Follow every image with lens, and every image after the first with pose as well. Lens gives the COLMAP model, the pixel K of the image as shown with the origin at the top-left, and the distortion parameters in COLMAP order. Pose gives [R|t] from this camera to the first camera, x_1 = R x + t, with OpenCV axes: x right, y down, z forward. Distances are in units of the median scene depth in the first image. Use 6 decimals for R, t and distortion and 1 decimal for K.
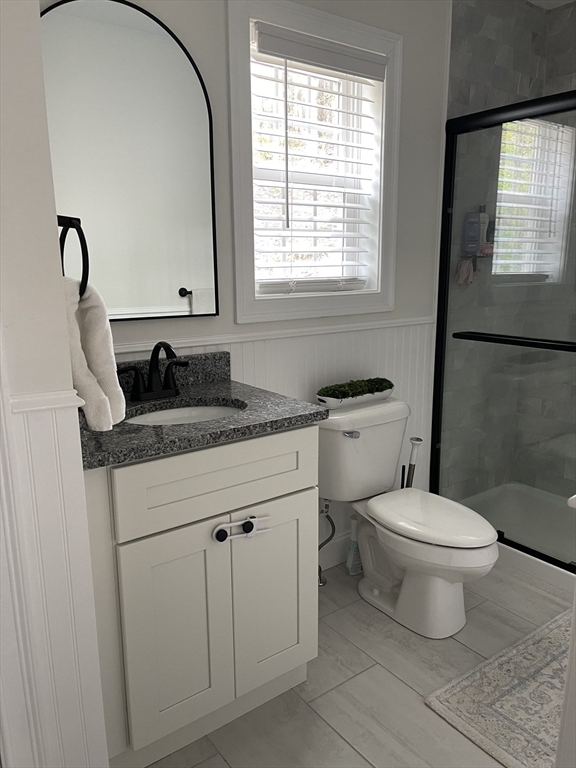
lens RADIAL K [[592.7, 0, 288.3], [0, 592.7, 383.9], [0, 0, 1]] dist [0.000875, -0.034841]
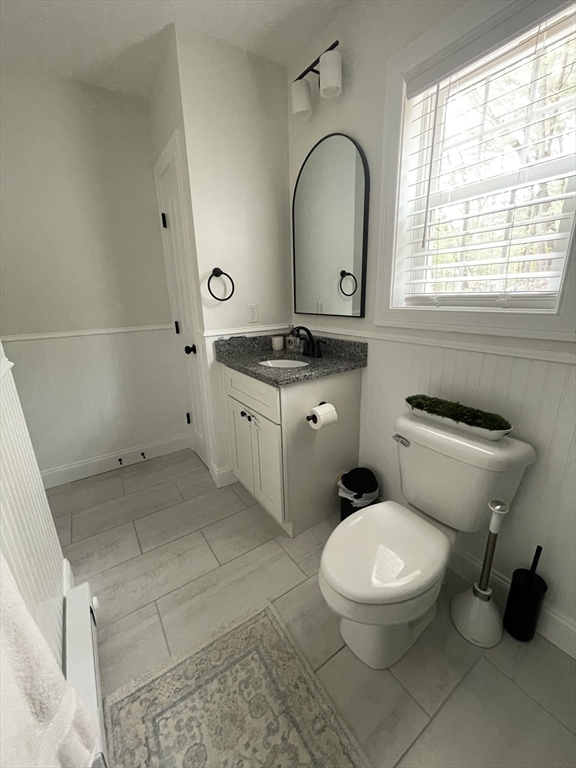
lens RADIAL K [[309.6, 0, 290.1], [0, 309.6, 382.9], [0, 0, 1]] dist [-0.002562, -0.000087]
pose [[-0.037526, 0.288158, -0.956847, 0.756125], [-0.178047, 0.940273, 0.290149, -0.169333], [0.983306, 0.181252, 0.016021, 0.907904]]
